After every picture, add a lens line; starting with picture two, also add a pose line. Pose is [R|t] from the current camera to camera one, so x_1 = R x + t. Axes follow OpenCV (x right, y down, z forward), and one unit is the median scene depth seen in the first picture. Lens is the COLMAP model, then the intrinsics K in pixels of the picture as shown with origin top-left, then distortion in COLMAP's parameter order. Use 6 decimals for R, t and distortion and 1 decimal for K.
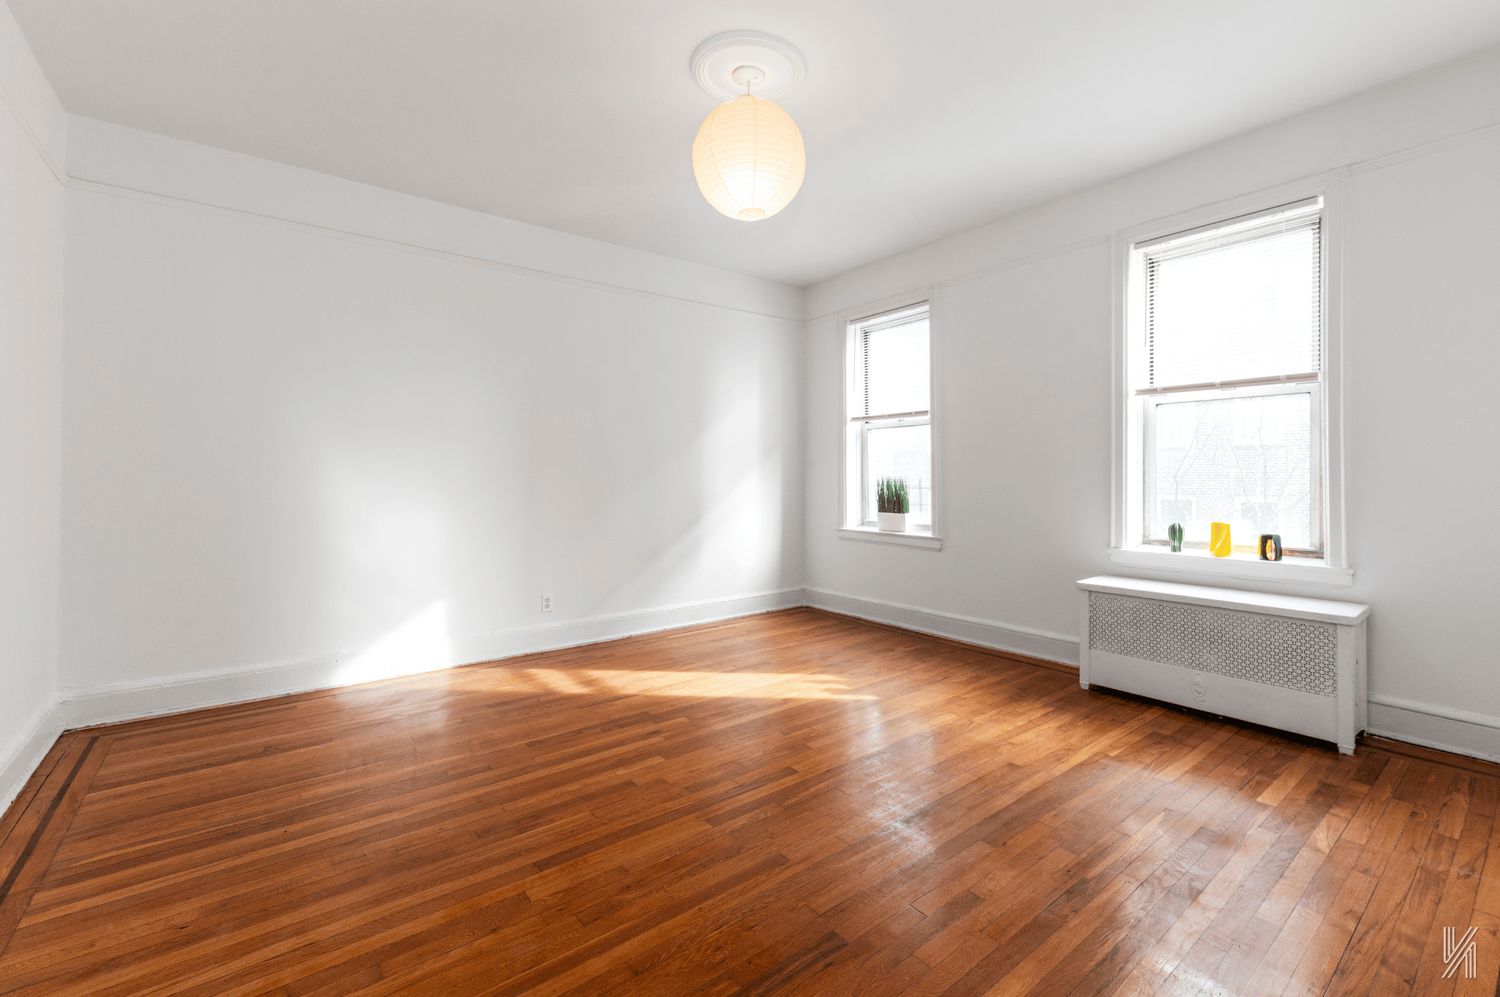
lens RADIAL K [[649.0, 0, 772.5], [0, 649.0, 461.2], [0, 0, 1]] dist [-0.001047, -0.000545]
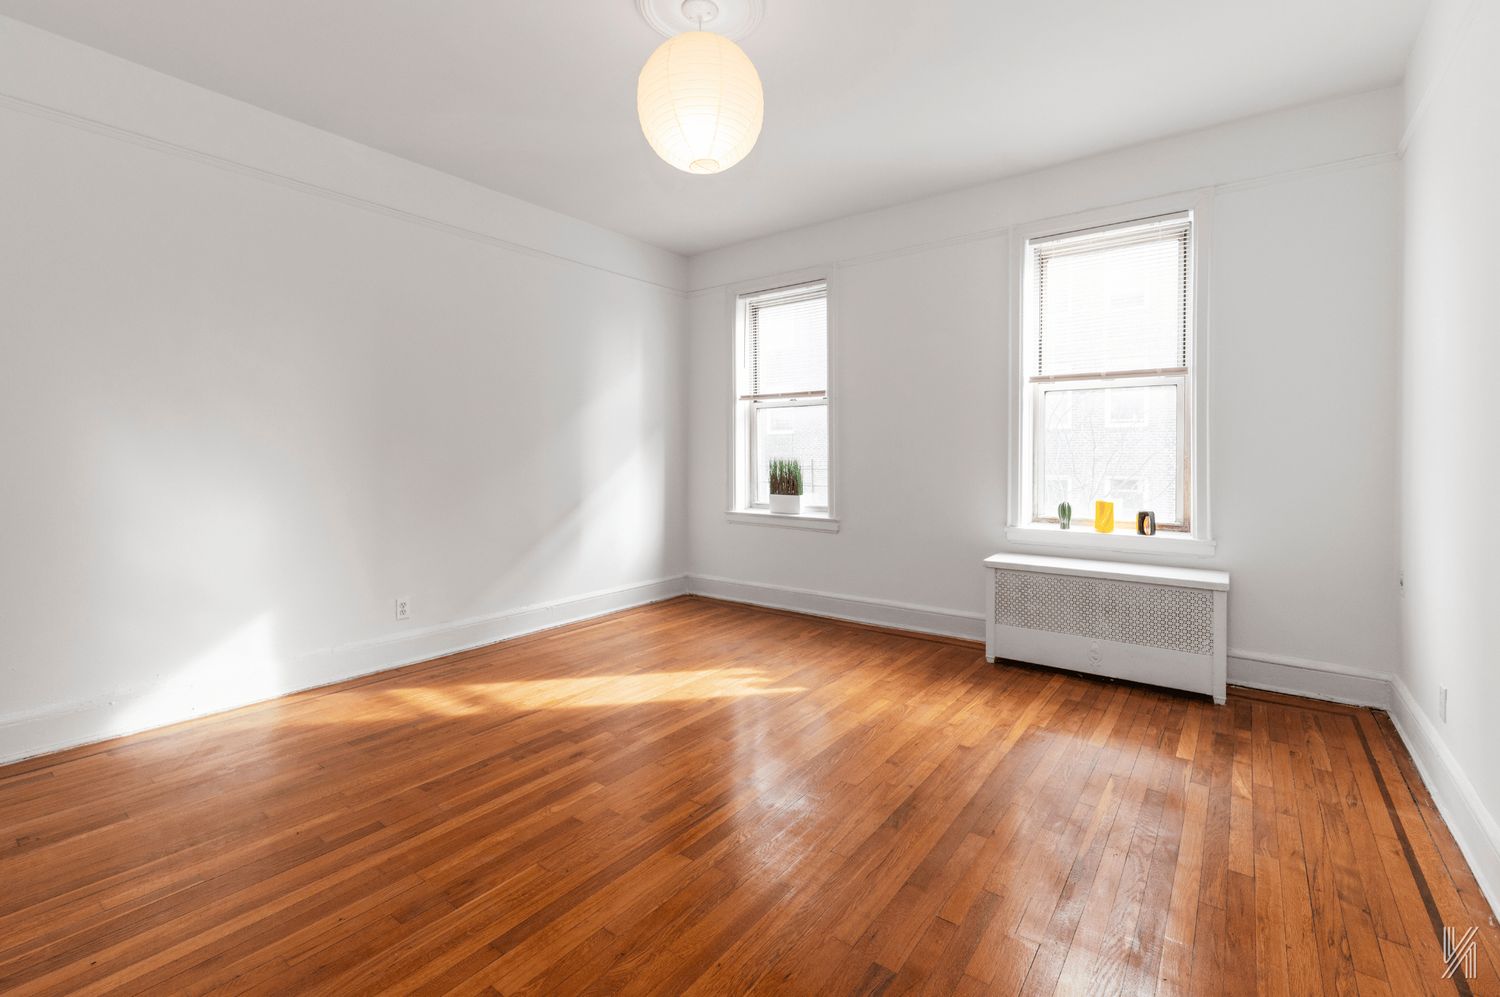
lens RADIAL K [[658.4, 0, 770.2], [0, 658.4, 445.5], [0, 0, 1]] dist [-0.000298, -0.000513]
pose [[0.965260, 0.007218, 0.261193, -0.150174], [-0.009562, 0.999925, 0.007704, -0.002667], [-0.261117, -0.009934, 0.965256, 0.080021]]
